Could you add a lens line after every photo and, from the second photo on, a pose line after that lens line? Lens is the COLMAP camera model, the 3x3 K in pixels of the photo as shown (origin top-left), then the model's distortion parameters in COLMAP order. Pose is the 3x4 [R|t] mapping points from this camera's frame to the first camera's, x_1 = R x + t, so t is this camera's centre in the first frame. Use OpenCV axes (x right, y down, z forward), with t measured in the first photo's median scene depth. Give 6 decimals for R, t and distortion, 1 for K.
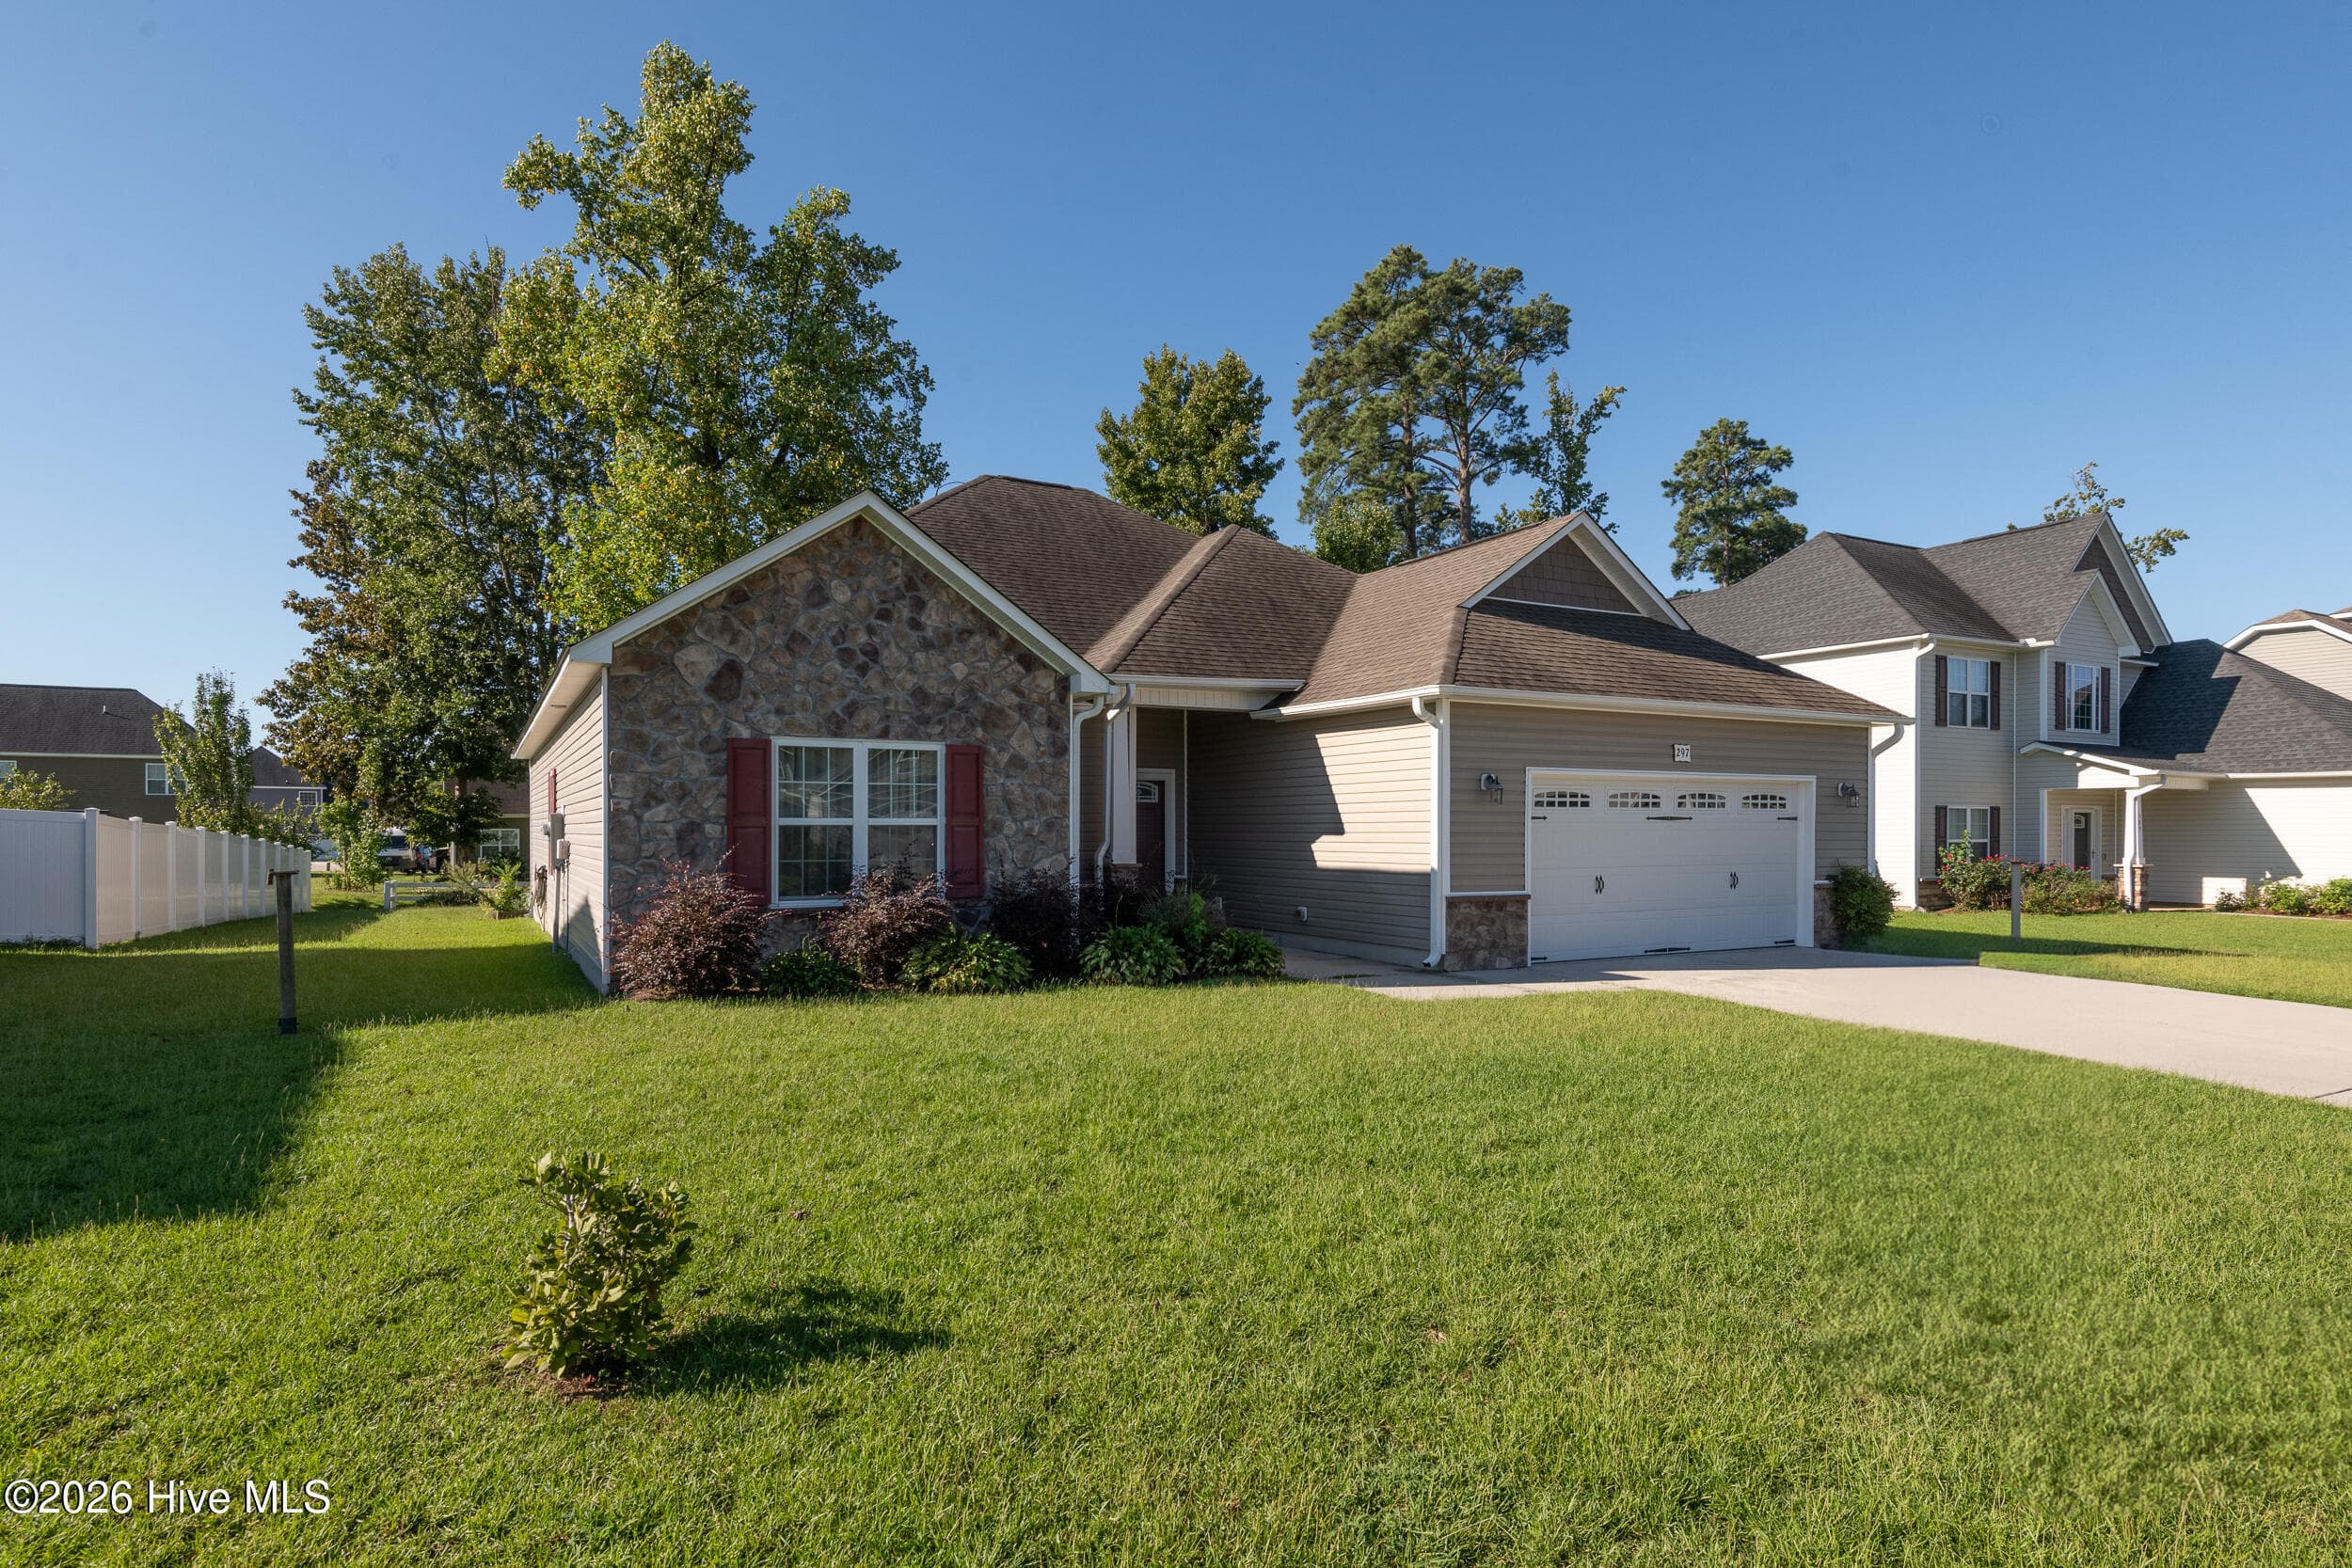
lens RADIAL K [[1161.7, 0, 1171.2], [0, 1161.7, 814.7], [0, 0, 1]] dist [0.016125, -0.006789]
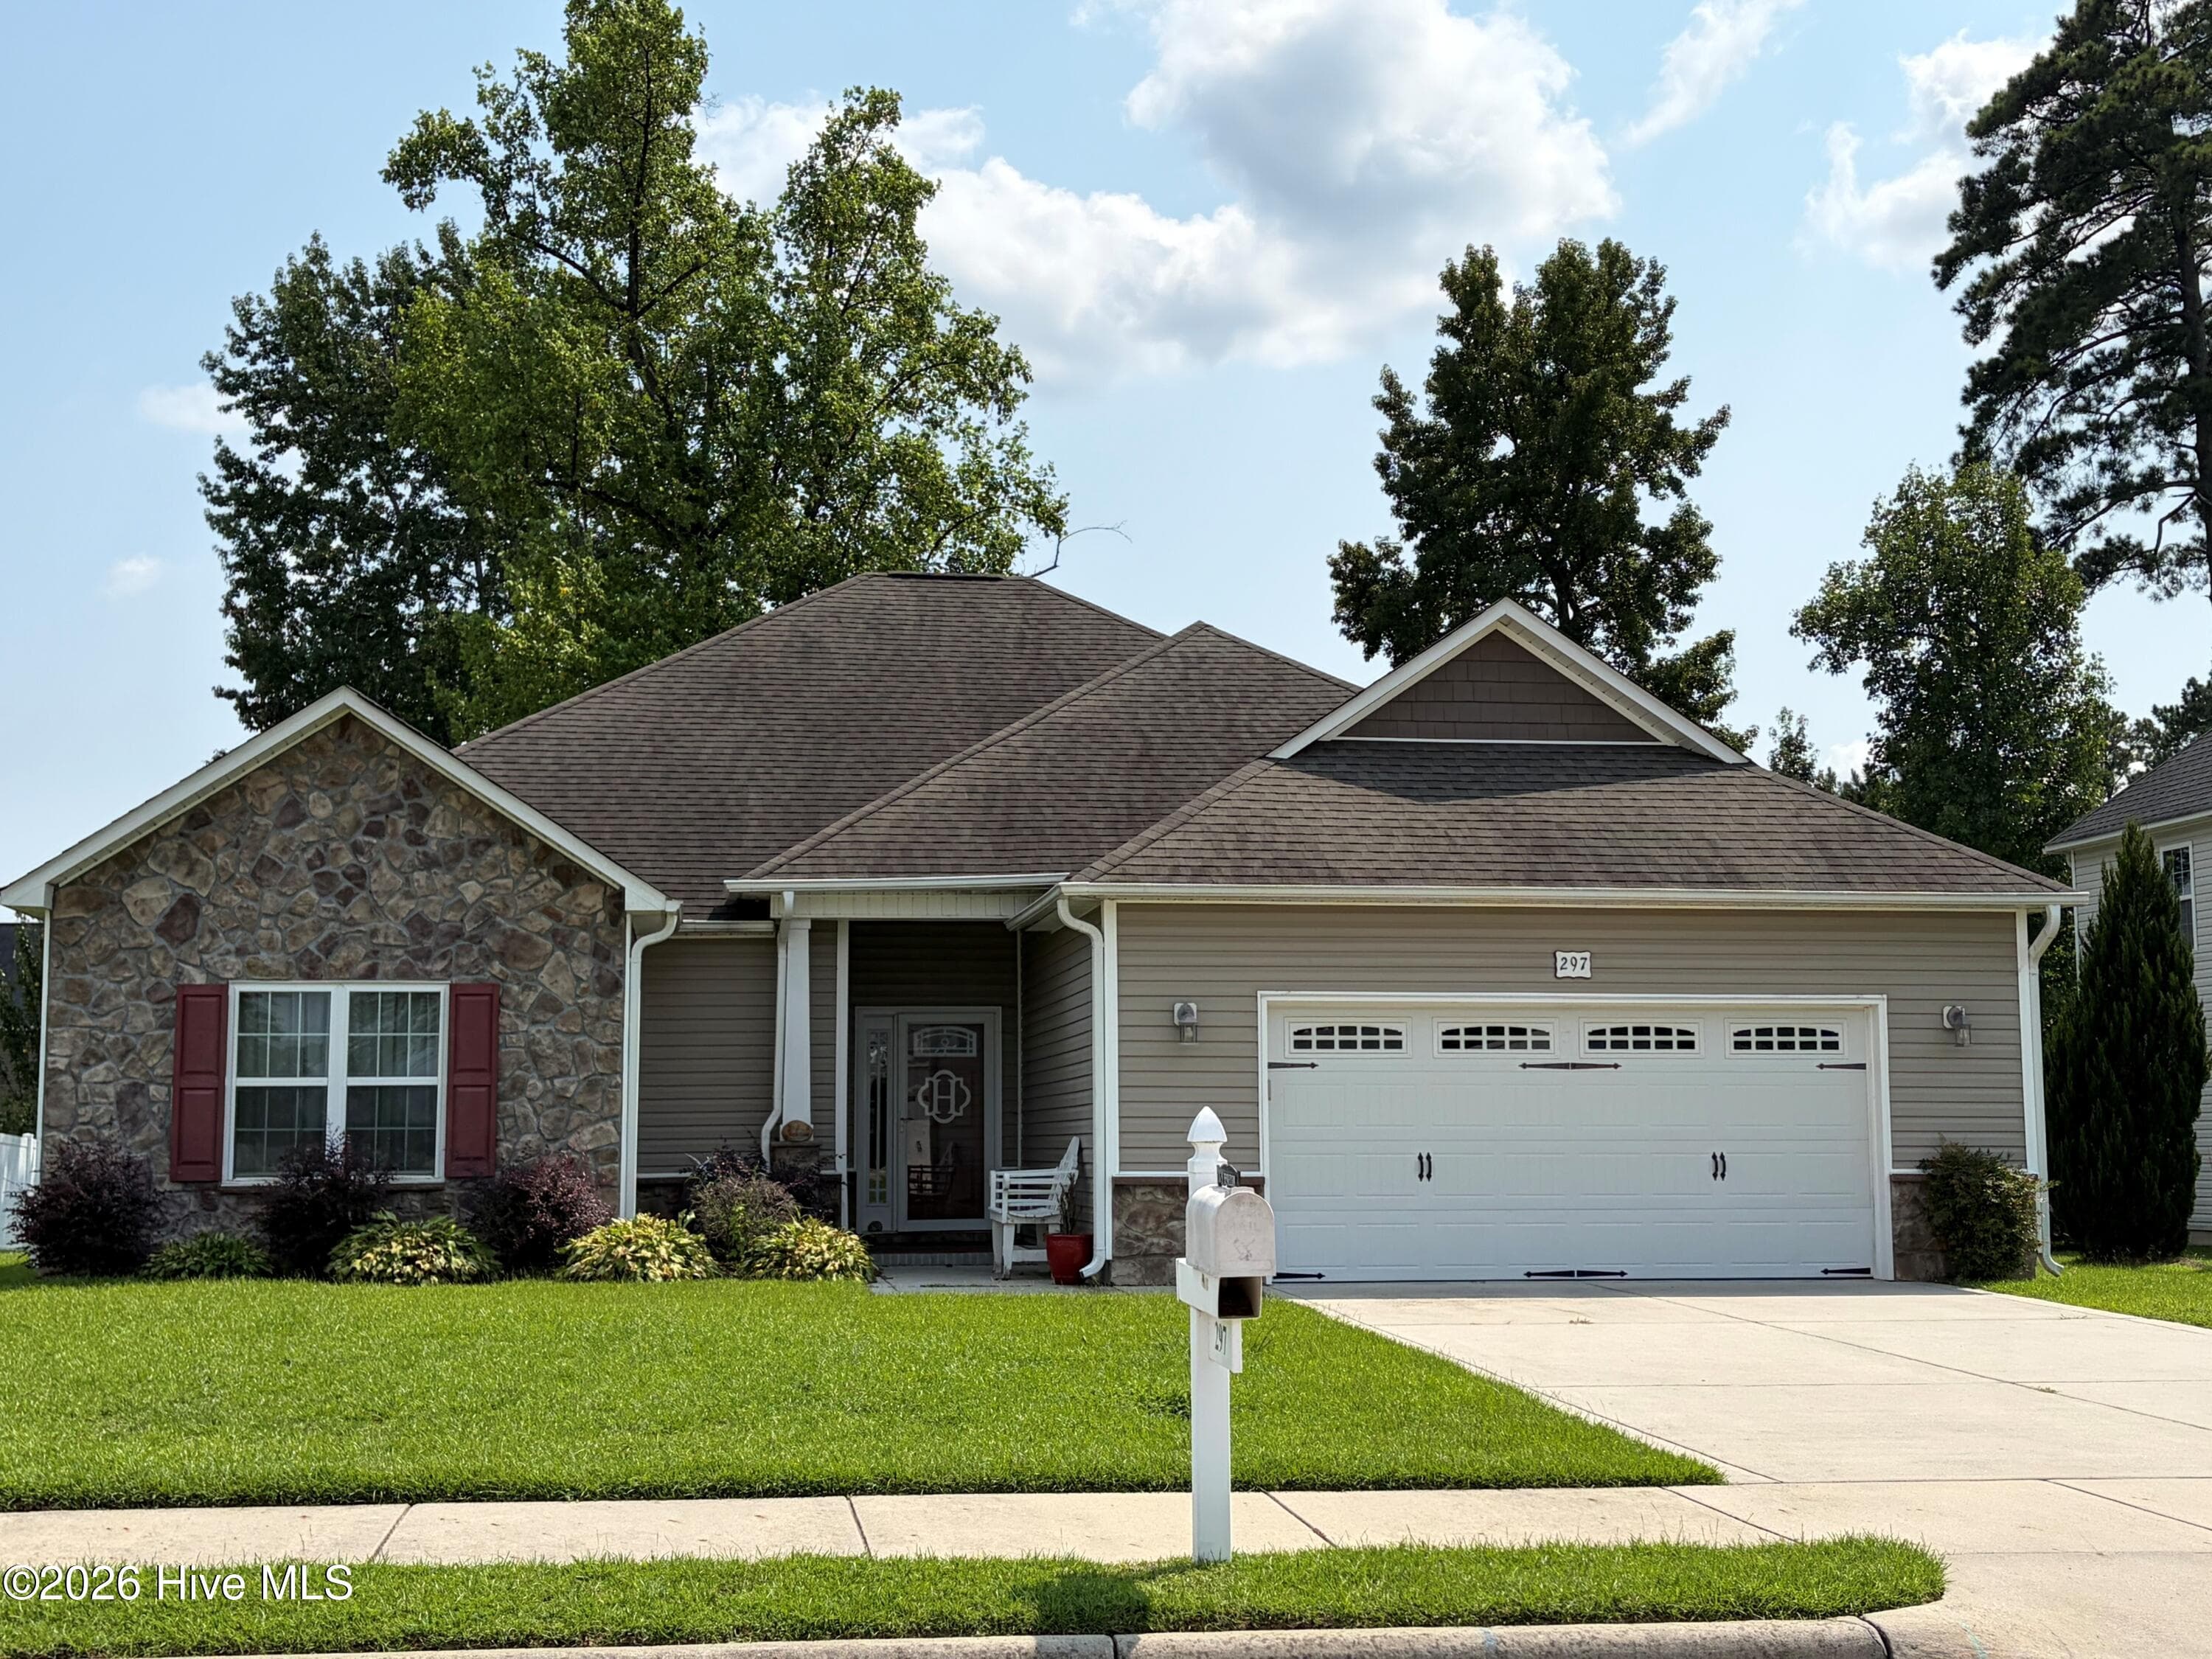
lens RADIAL K [[2367.0, 0, 1106.0], [0, 2367.0, 851.2], [0, 0, 1]] dist [0.077868, 0.000000]
pose [[0.945410, -0.046292, -0.322577, 0.678909], [0.009827, 0.993459, -0.113767, 0.035661], [0.325734, 0.104387, 0.939681, -0.362830]]
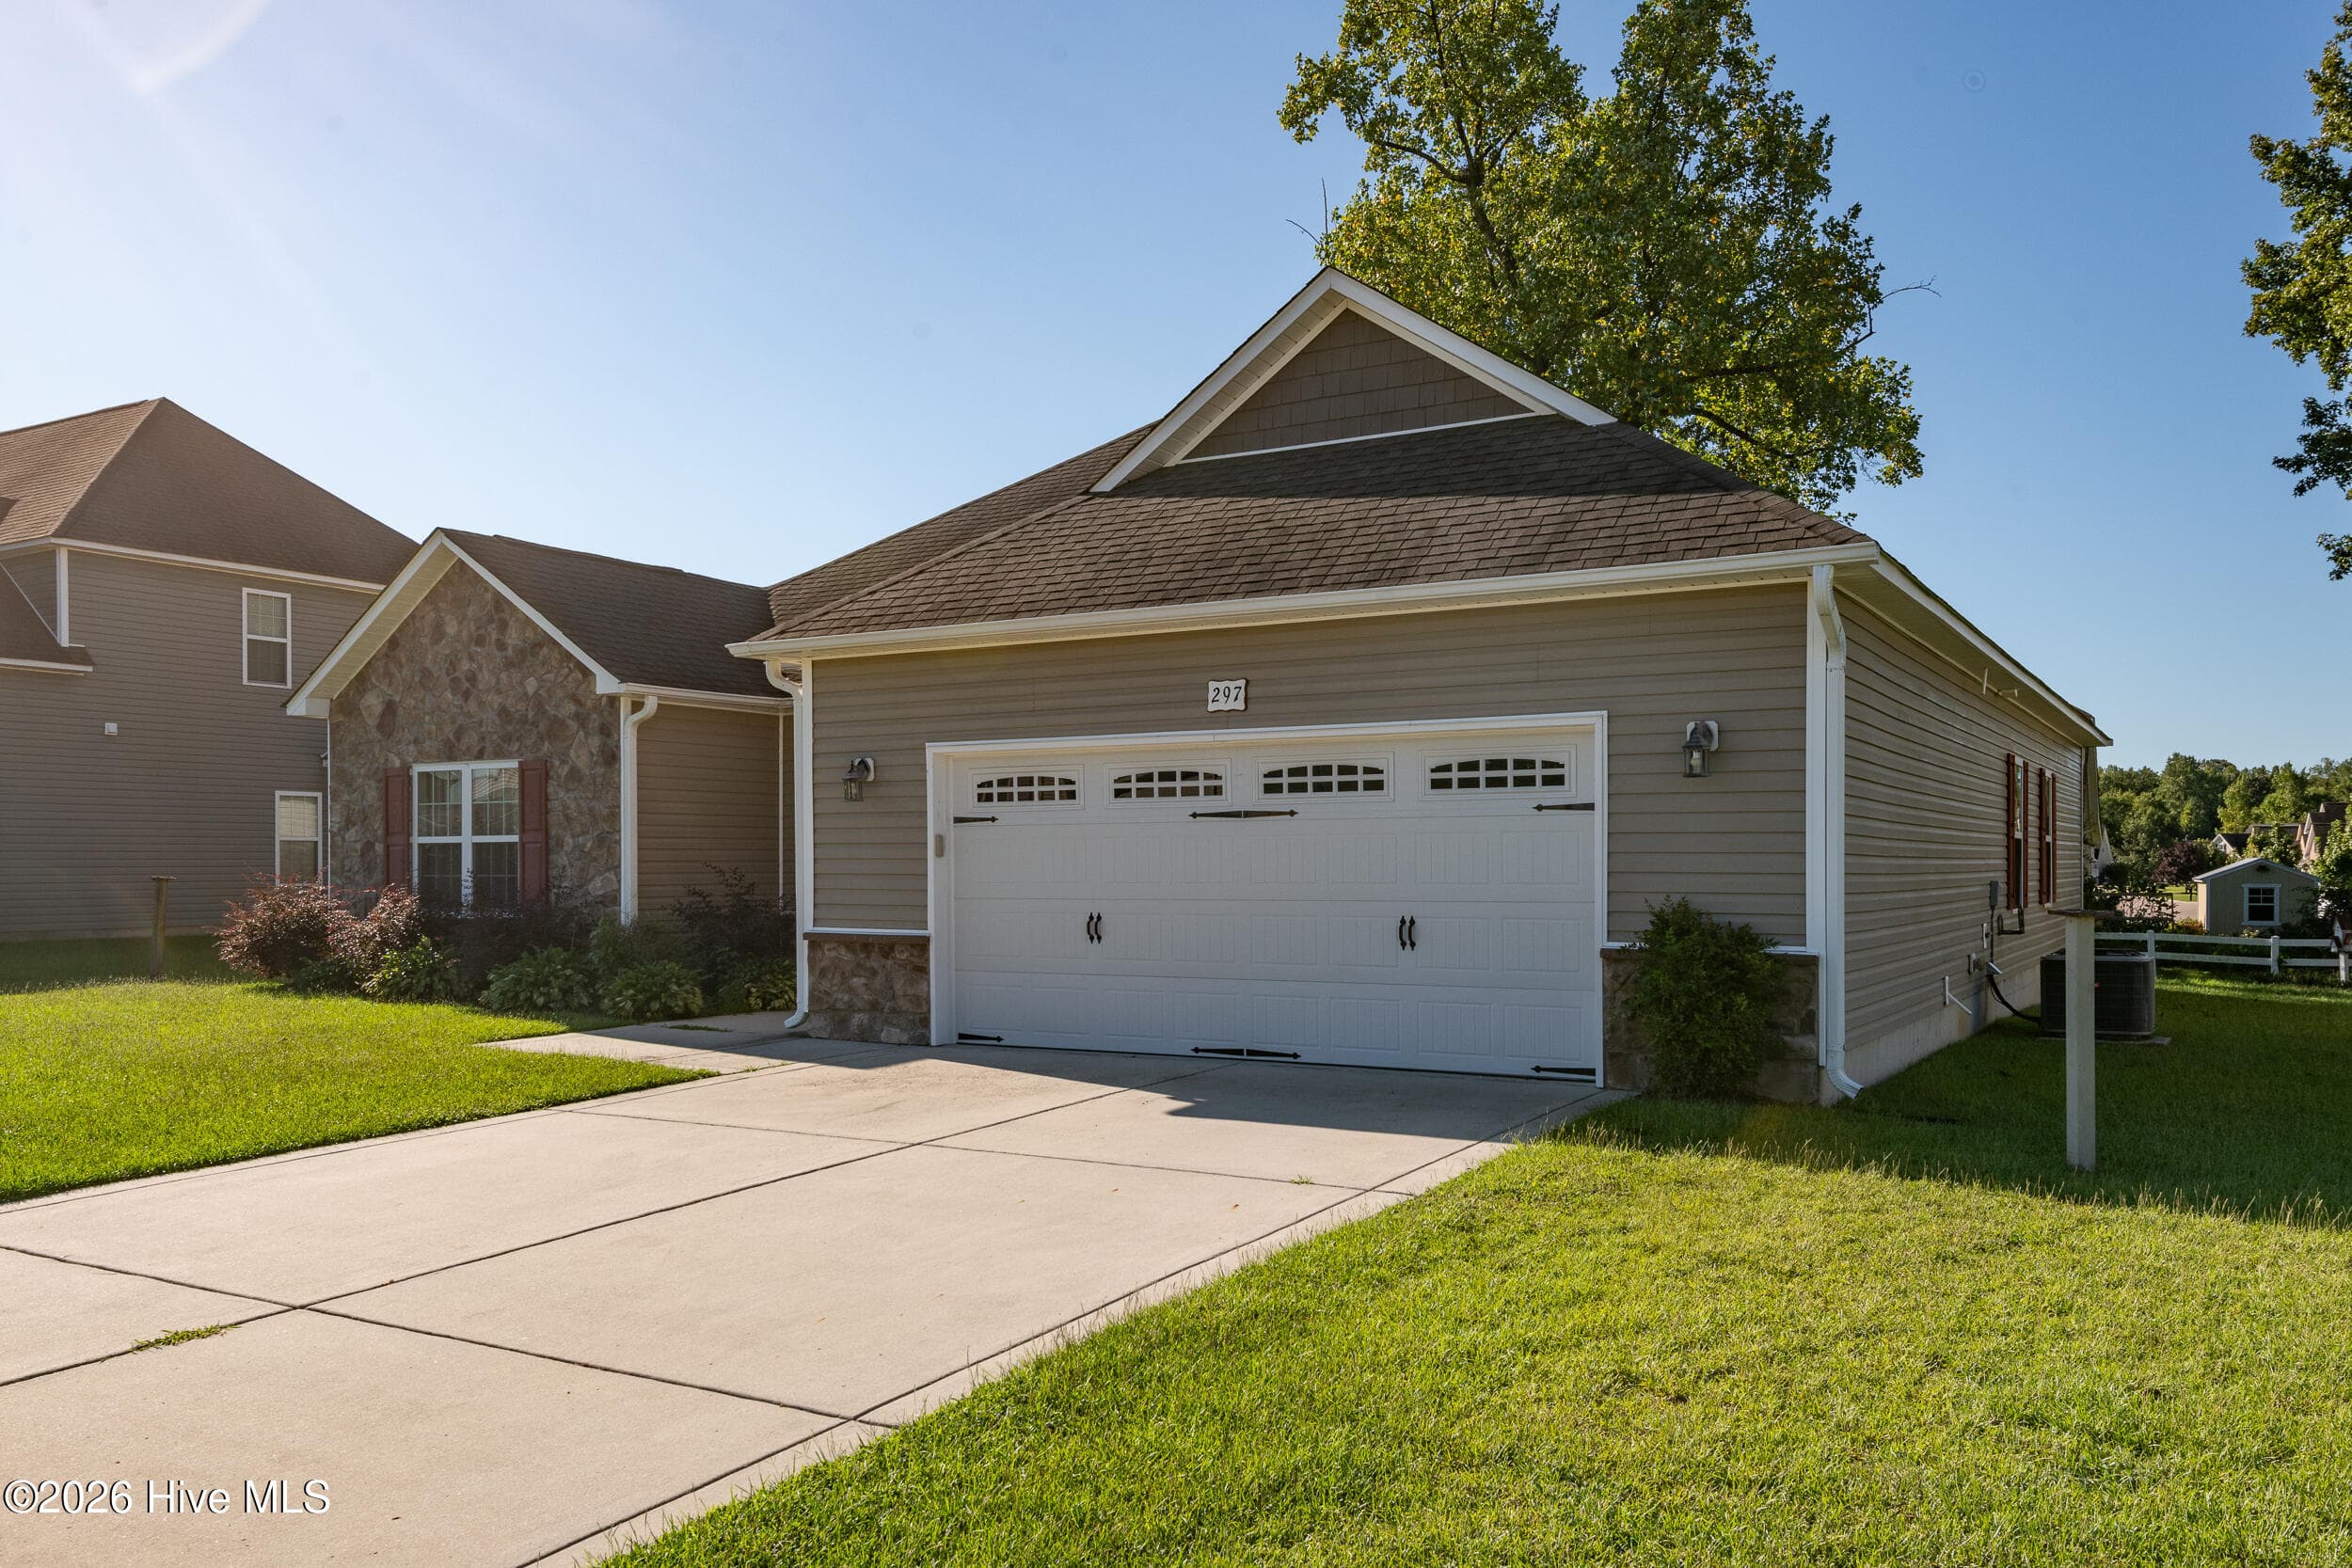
lens RADIAL K [[1741.6, 0, 1241.3], [0, 1741.6, 833.1], [0, 0, 1]] dist [0.007445, 0.001295]
pose [[0.553221, -0.017060, -0.832860, 1.228548], [0.013148, 0.999845, -0.011747, 0.024168], [0.832931, -0.004452, 0.553360, 0.602238]]
